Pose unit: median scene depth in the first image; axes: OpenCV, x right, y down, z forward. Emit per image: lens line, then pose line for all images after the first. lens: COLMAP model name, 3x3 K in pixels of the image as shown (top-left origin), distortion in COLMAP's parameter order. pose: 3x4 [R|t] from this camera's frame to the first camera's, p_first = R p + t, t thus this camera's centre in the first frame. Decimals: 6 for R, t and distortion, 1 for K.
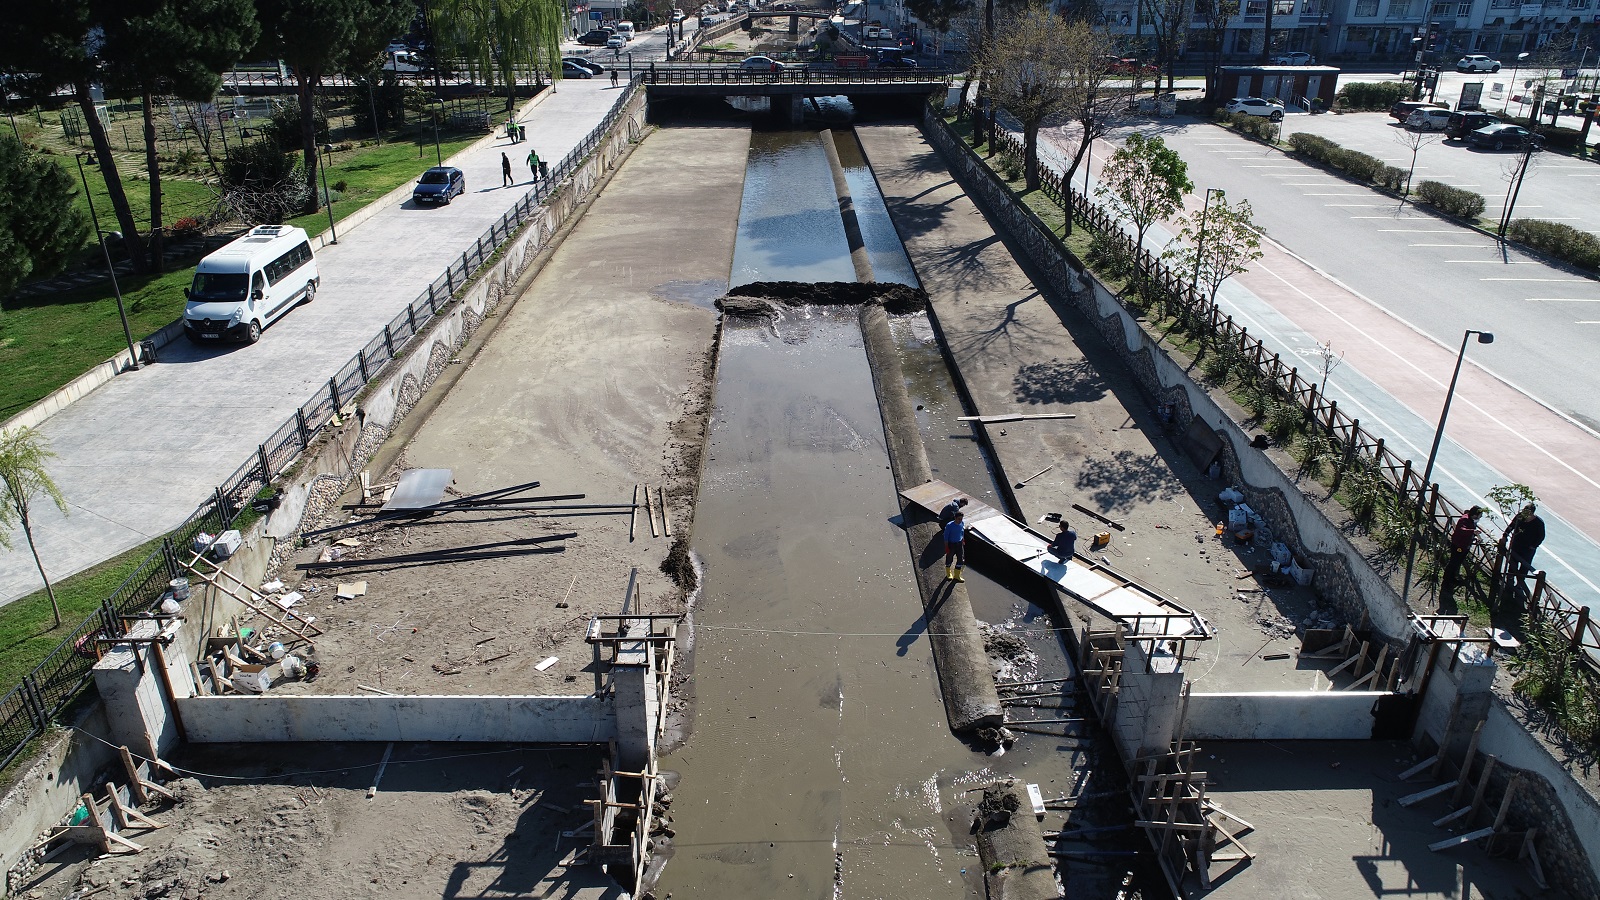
lens RADIAL K [[1073.0, 0, 800.0], [0, 1073.0, 450.0], [0, 0, 1]] dist [0.004215, 0.003132]
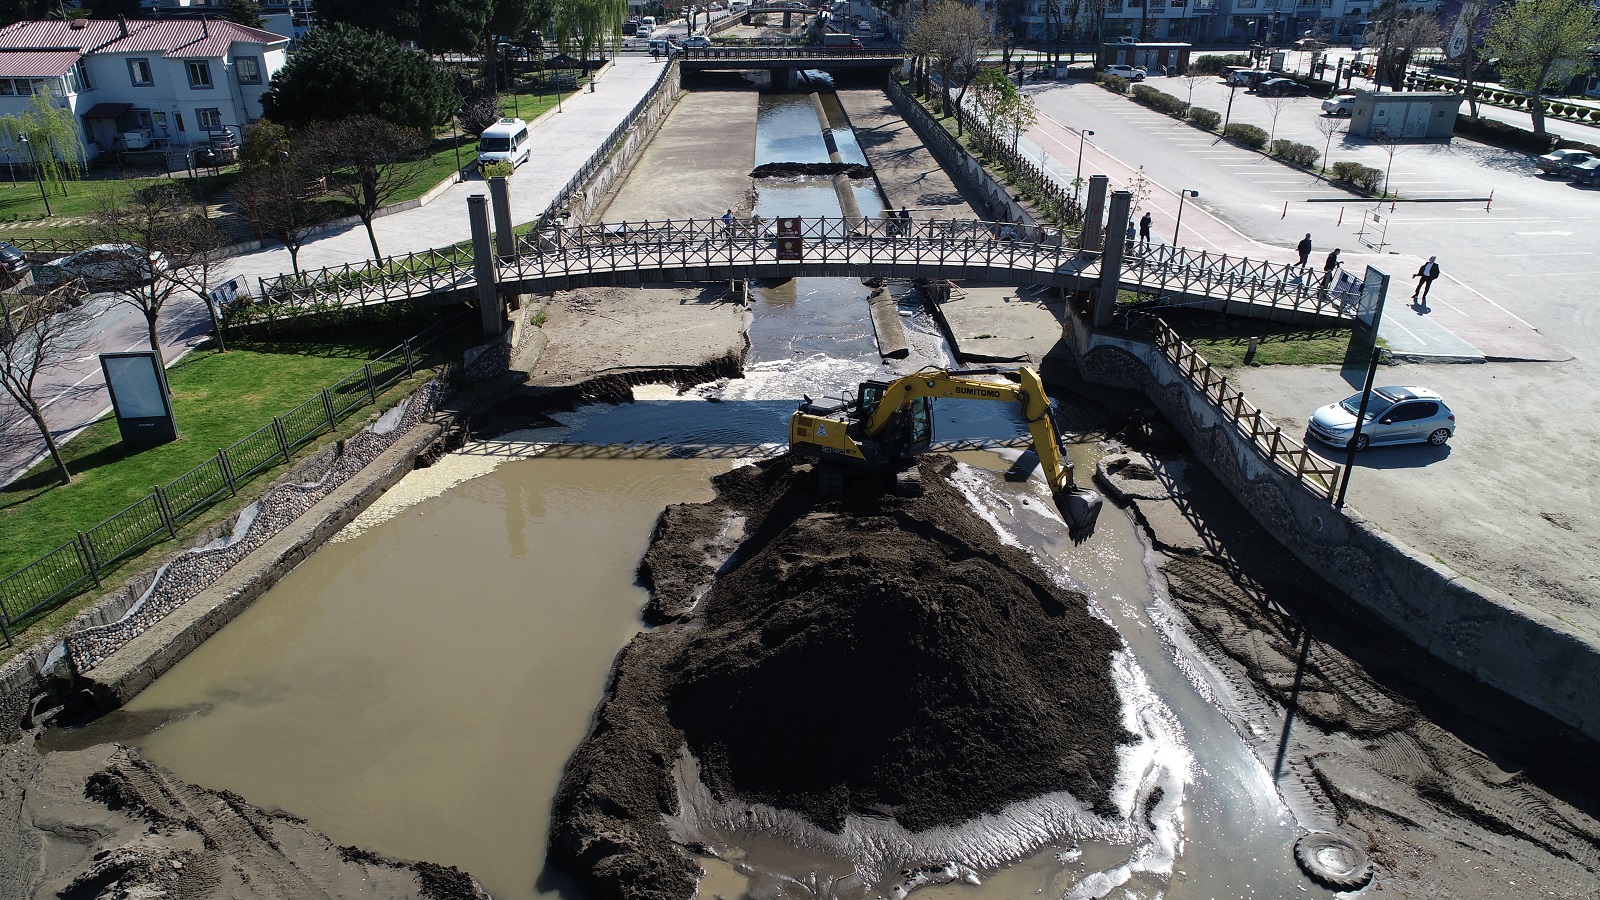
lens RADIAL K [[1073.0, 0, 800.0], [0, 1073.0, 450.0], [0, 0, 1]] dist [0.004215, 0.003132]
pose [[0.999950, -0.008391, 0.005505, -0.005668], [0.008394, 0.999965, -0.000438, 0.178443], [-0.005501, 0.000484, 0.999985, -0.410546]]
